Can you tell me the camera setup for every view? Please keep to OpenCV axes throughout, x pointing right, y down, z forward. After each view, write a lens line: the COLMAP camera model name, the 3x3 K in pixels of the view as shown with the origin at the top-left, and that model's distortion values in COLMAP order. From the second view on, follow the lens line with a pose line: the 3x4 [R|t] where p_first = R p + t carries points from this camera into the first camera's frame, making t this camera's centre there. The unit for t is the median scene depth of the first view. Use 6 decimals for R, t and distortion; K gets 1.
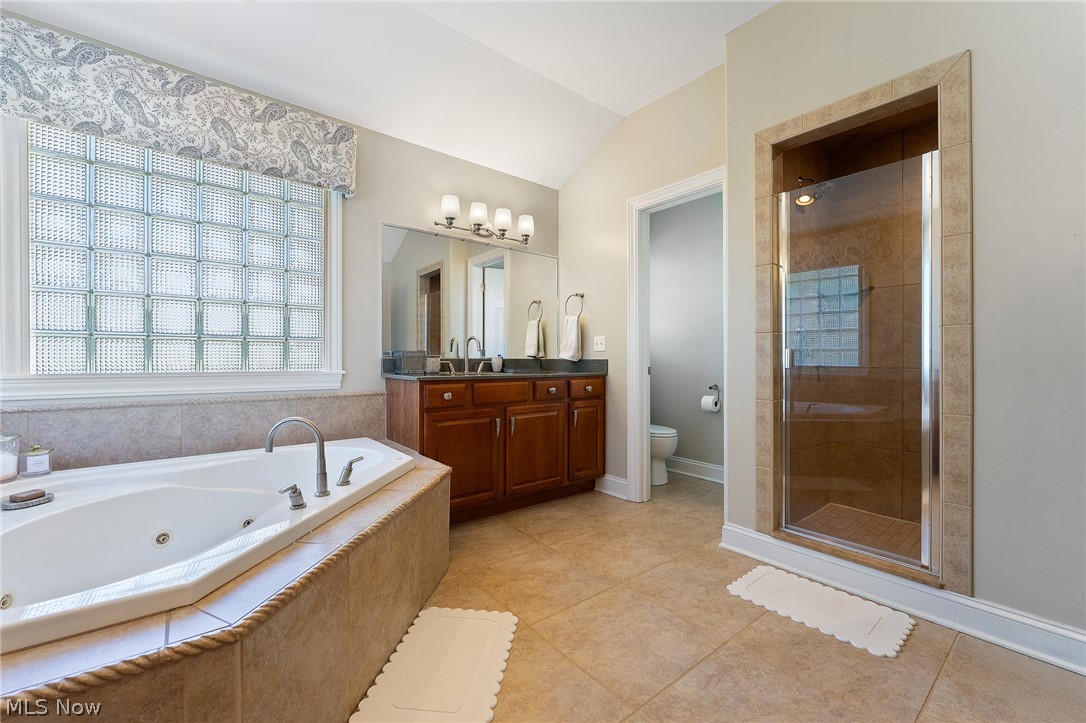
lens RADIAL K [[439.0, 0, 543.9], [0, 439.0, 354.4], [0, 0, 1]] dist [-0.001258, -0.000338]
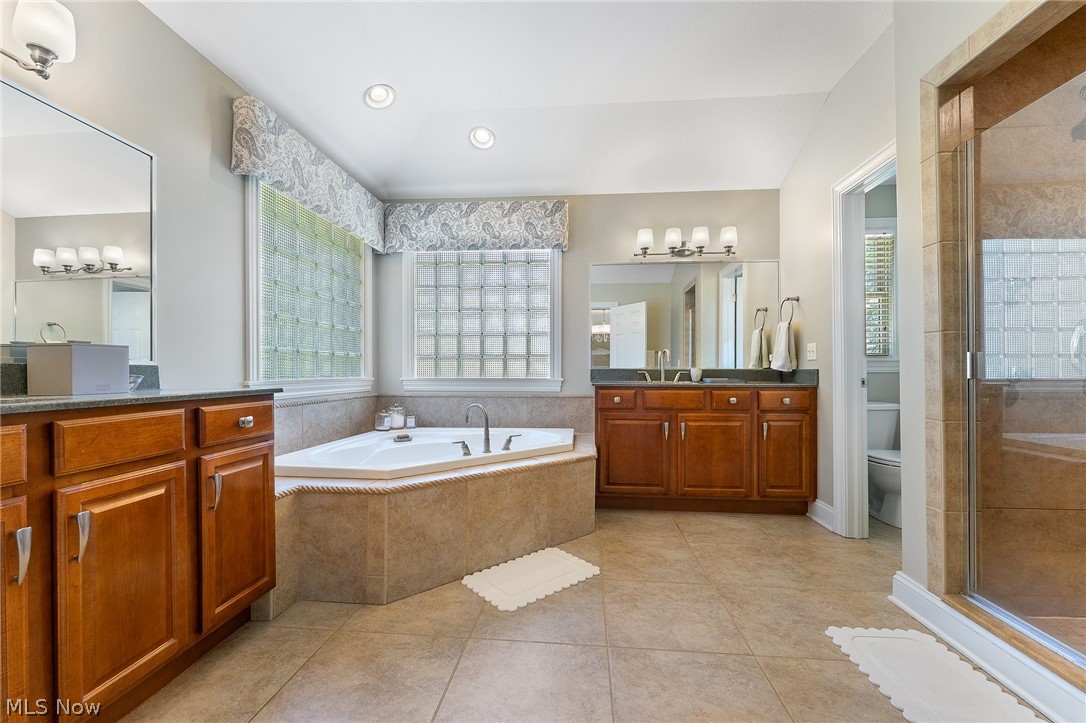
lens RADIAL K [[439.0, 0, 543.9], [0, 439.0, 354.4], [0, 0, 1]] dist [-0.001258, -0.000338]
pose [[0.725681, -0.028383, -0.687446, 0.457367], [0.010037, 0.999479, -0.030672, 0.004553], [0.687959, 0.015358, 0.725588, -0.027475]]
